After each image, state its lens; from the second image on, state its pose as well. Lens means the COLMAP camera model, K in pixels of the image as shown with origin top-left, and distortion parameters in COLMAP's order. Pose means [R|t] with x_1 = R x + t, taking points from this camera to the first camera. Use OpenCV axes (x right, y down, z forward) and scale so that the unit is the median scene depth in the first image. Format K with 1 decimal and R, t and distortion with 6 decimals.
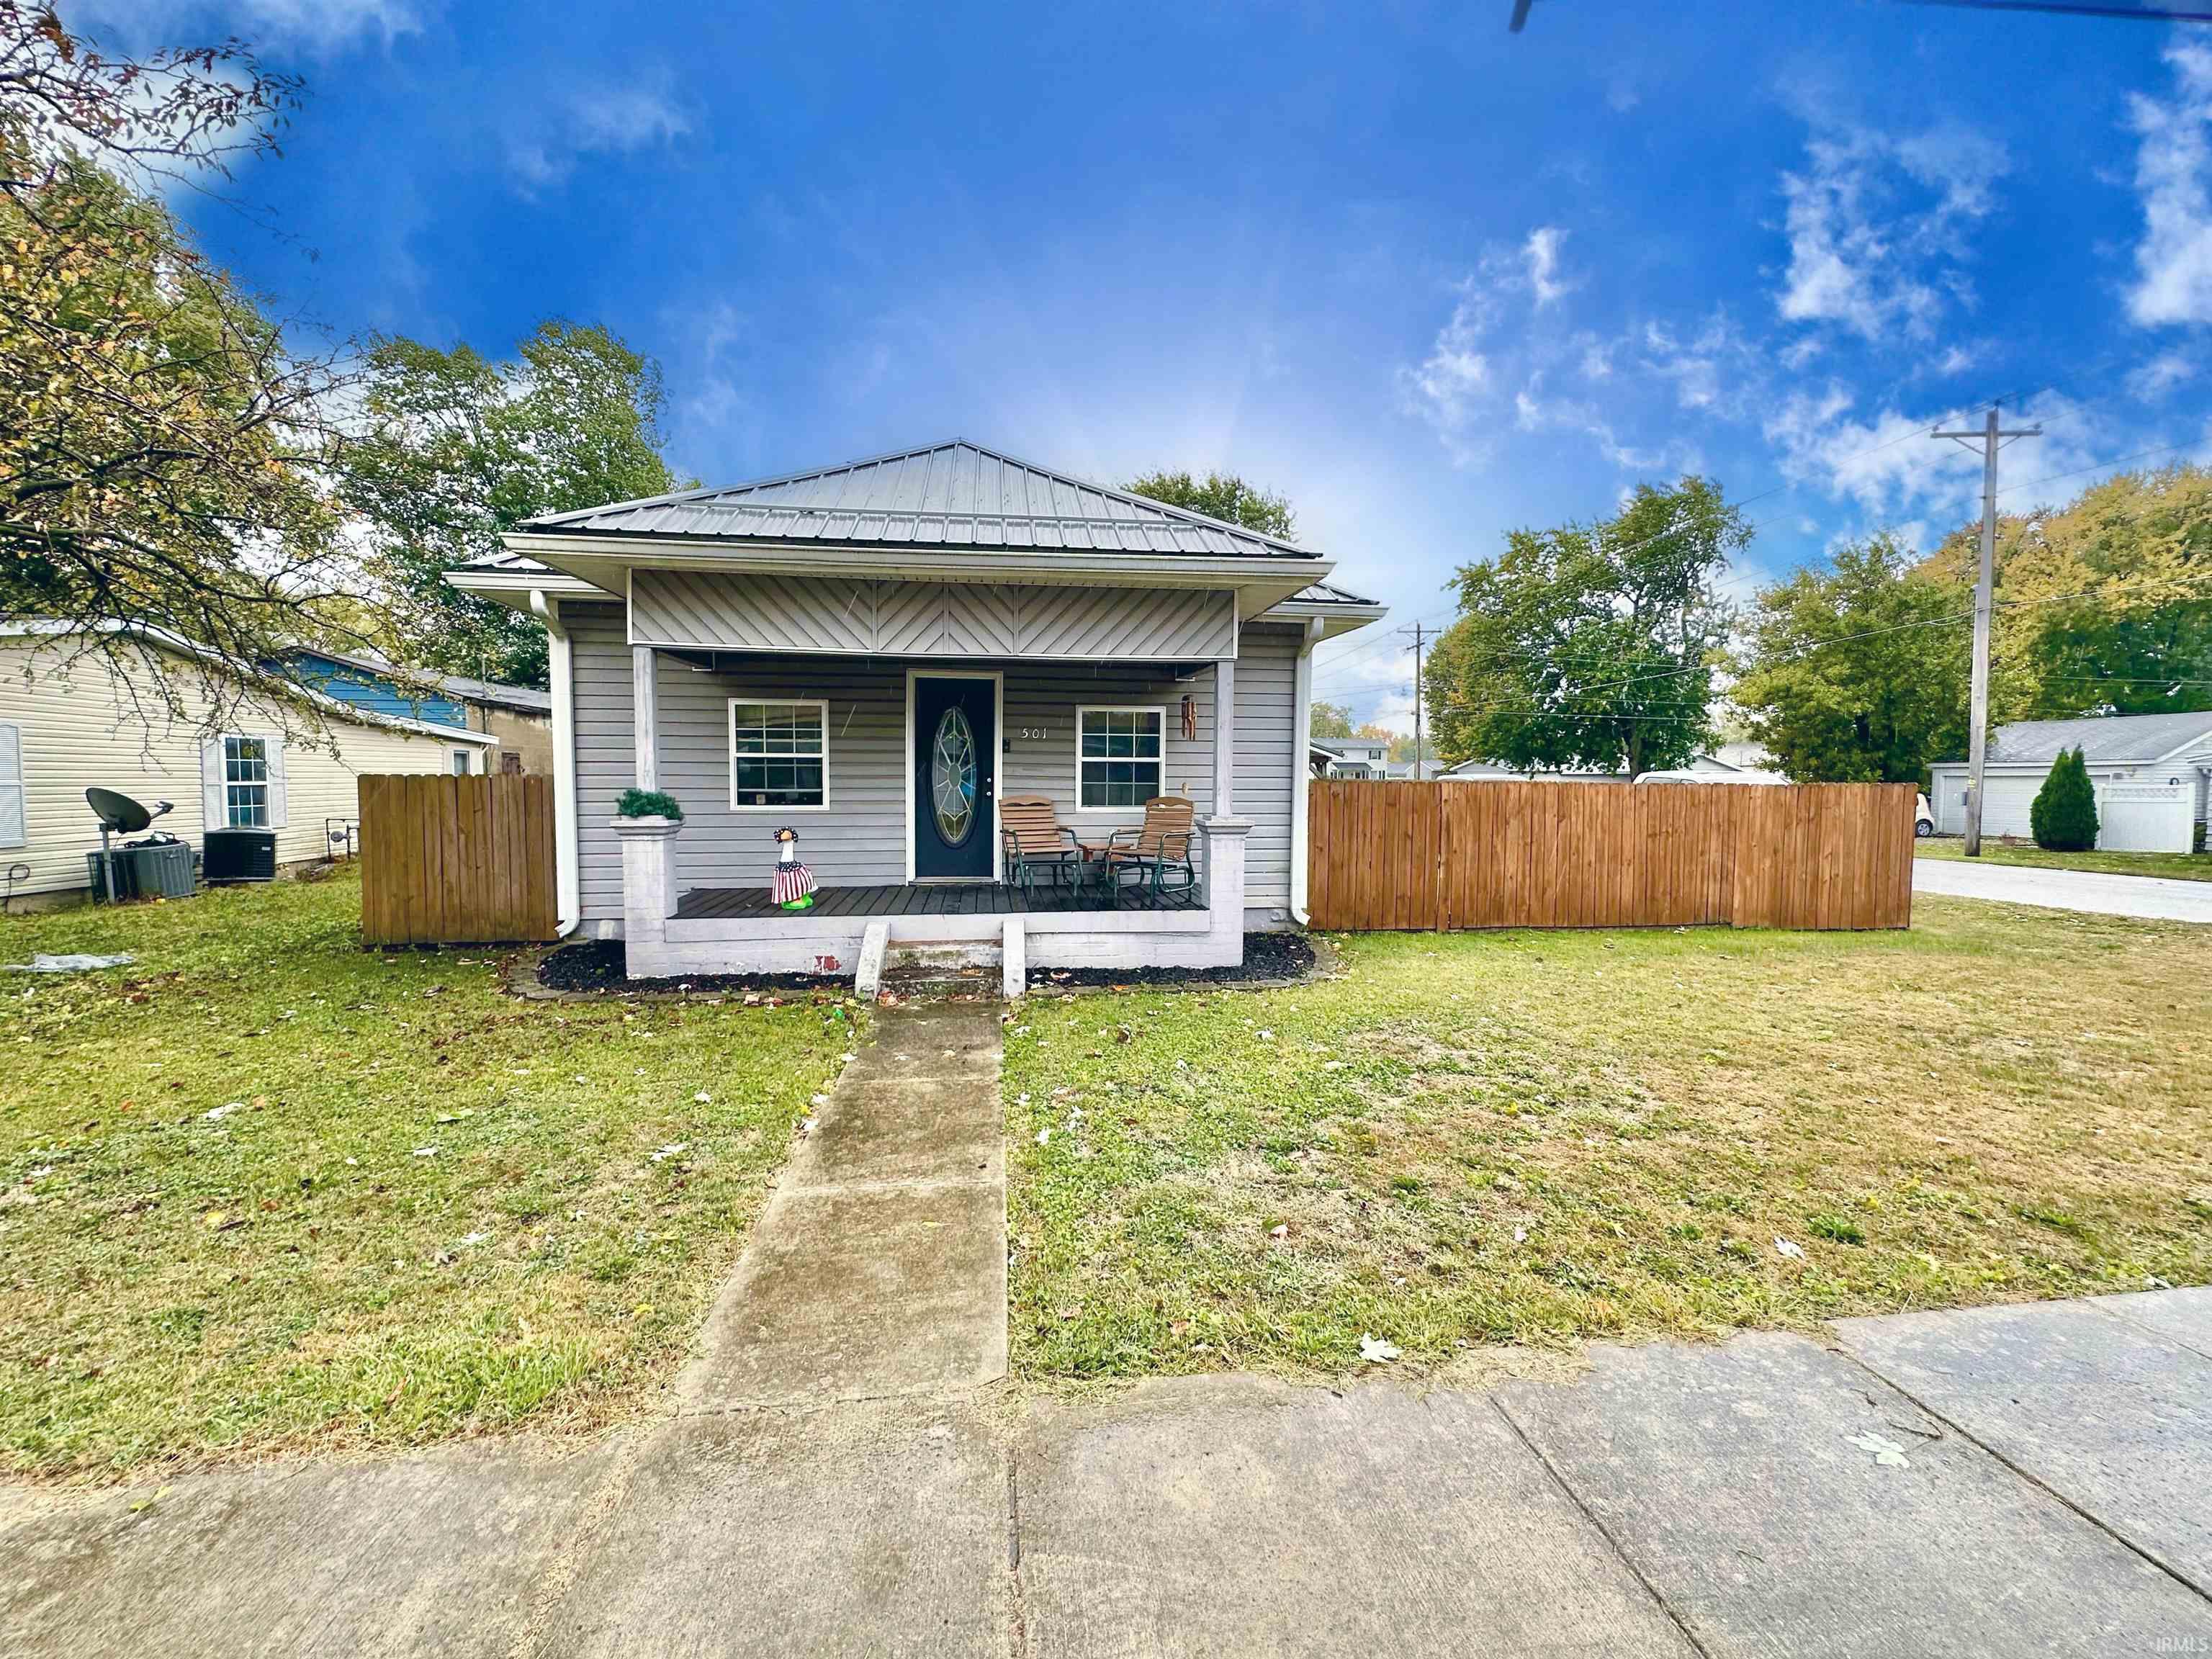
lens RADIAL K [[878.4, 0, 1107.9], [0, 878.4, 829.6], [0, 0, 1]] dist [-0.004166, 0.001076]
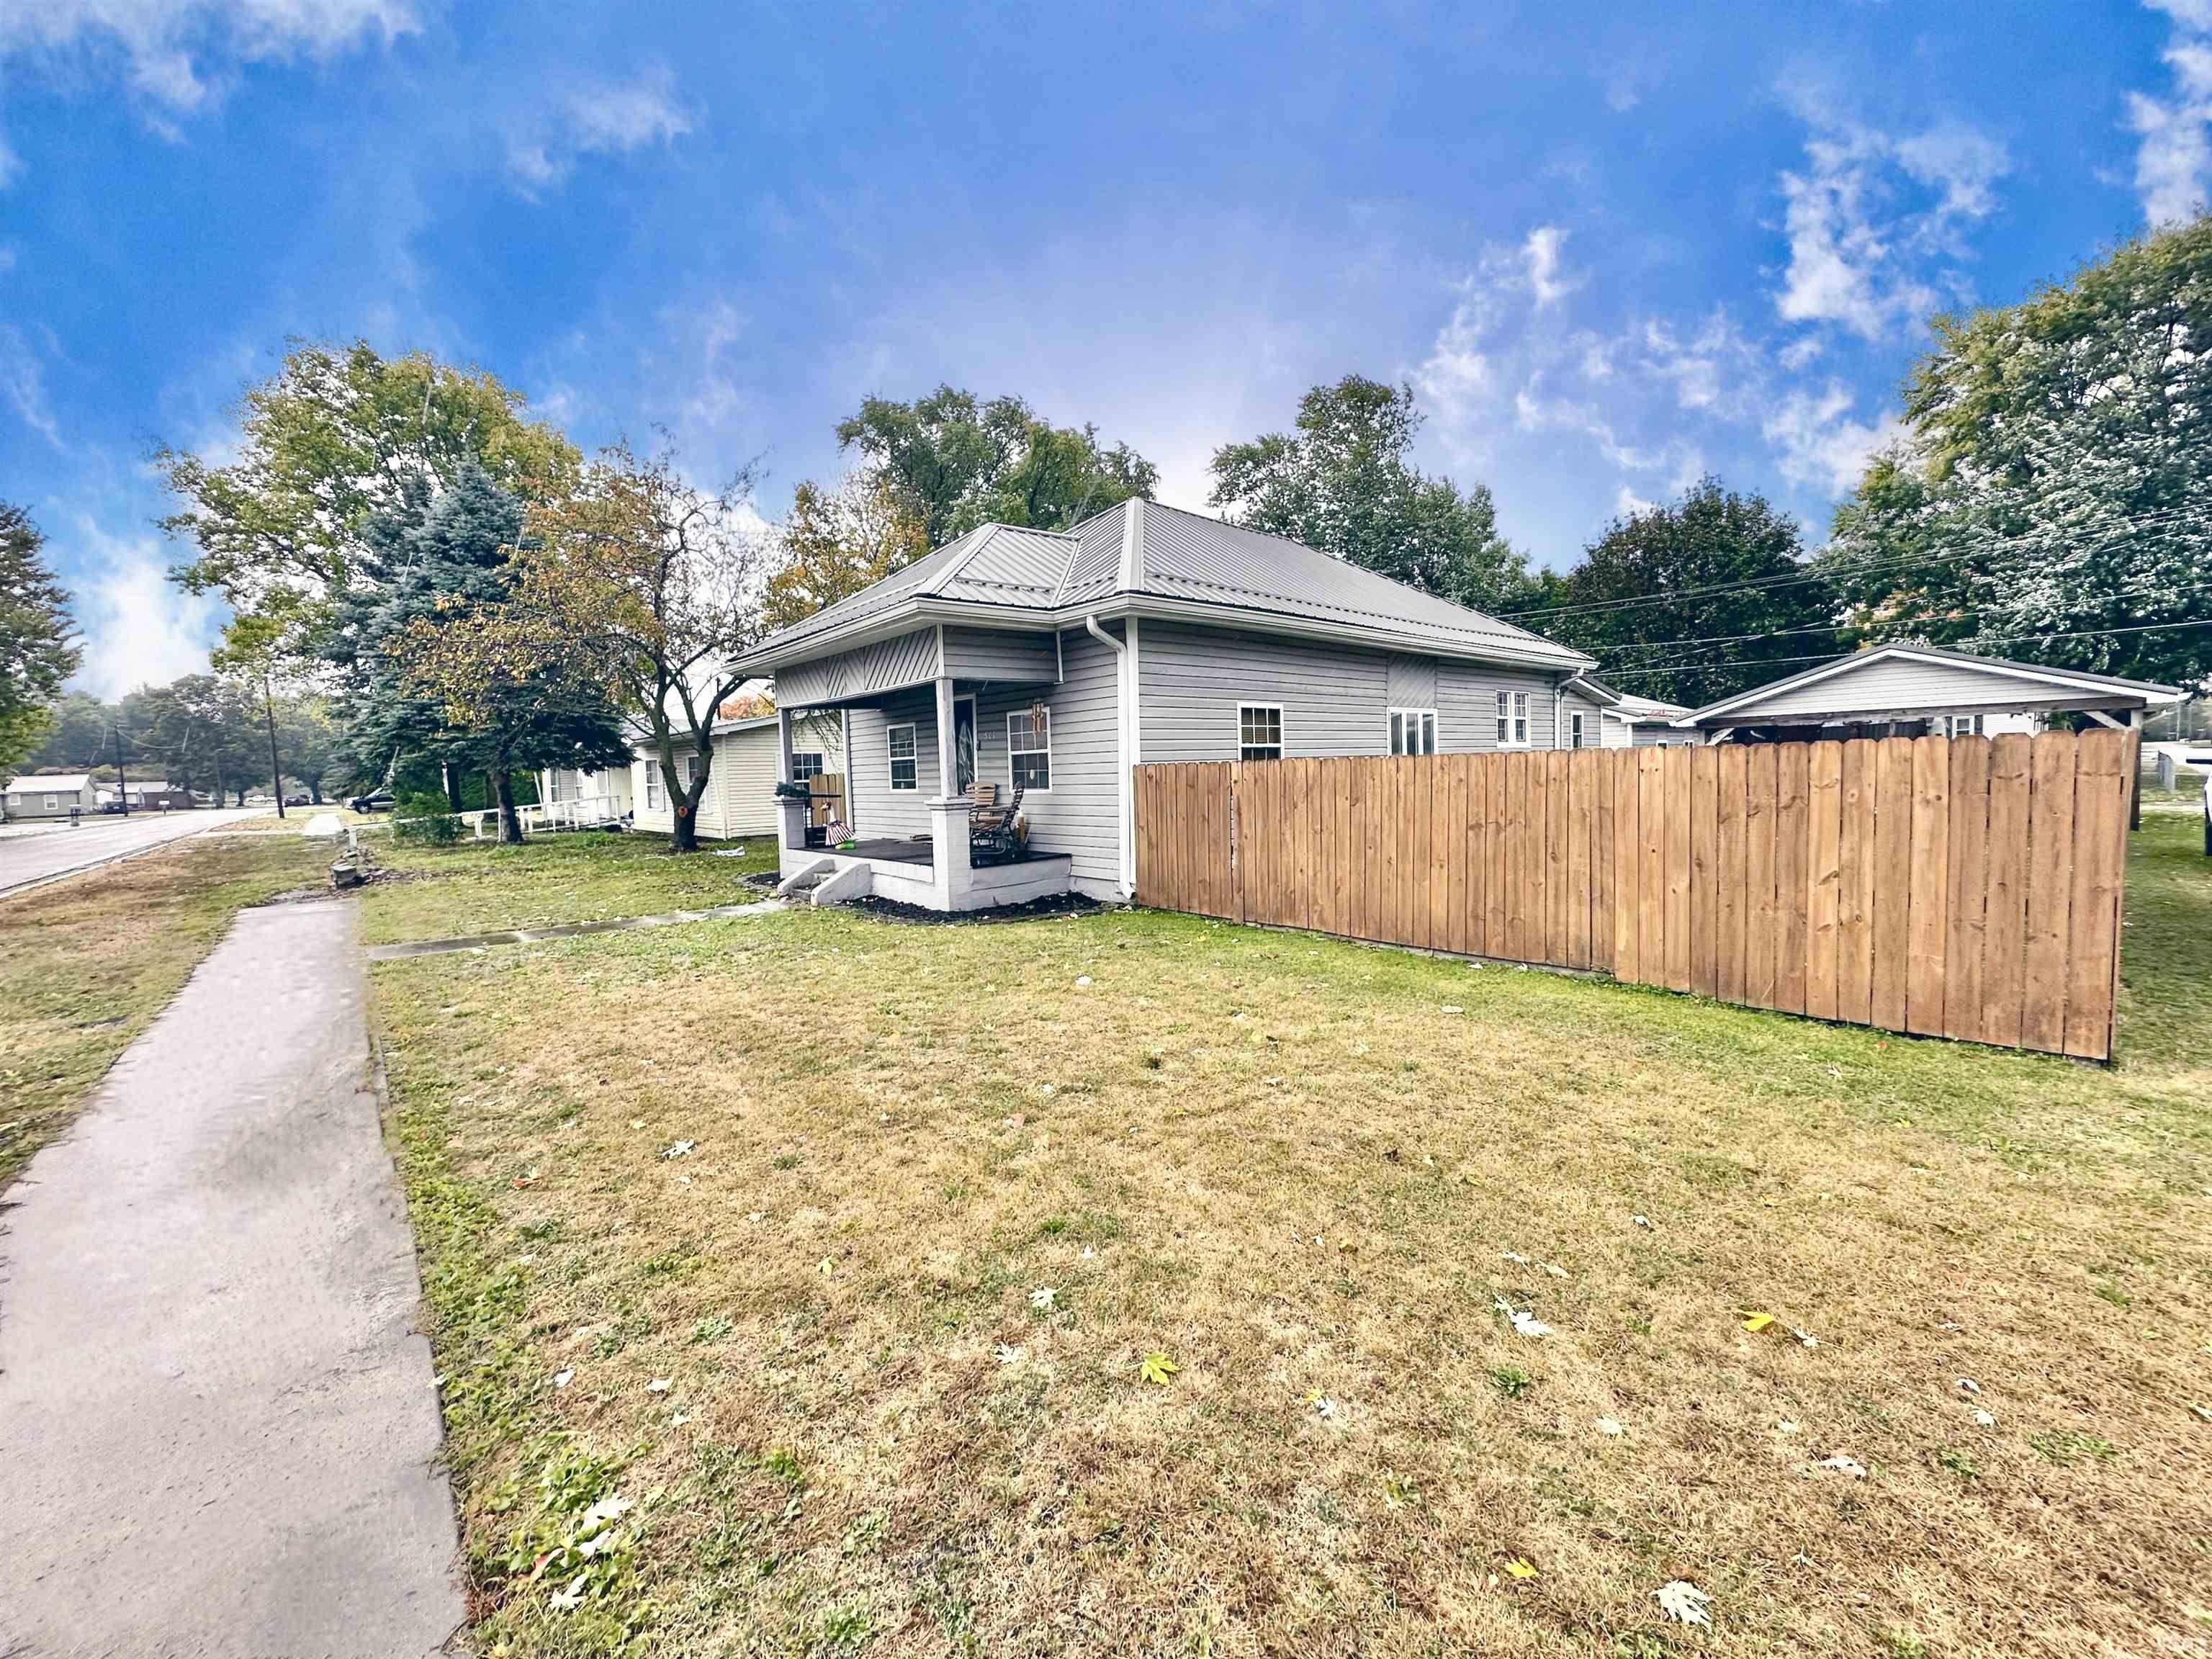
lens RADIAL K [[878.4, 0, 1083.8], [0, 878.4, 823.3], [0, 0, 1]] dist [-0.004166, 0.001076]
pose [[0.542011, 0.029369, -0.839858, 1.252502], [-0.016489, 0.999568, 0.024313, -0.010277], [0.840210, 0.000670, 0.542261, 0.427239]]
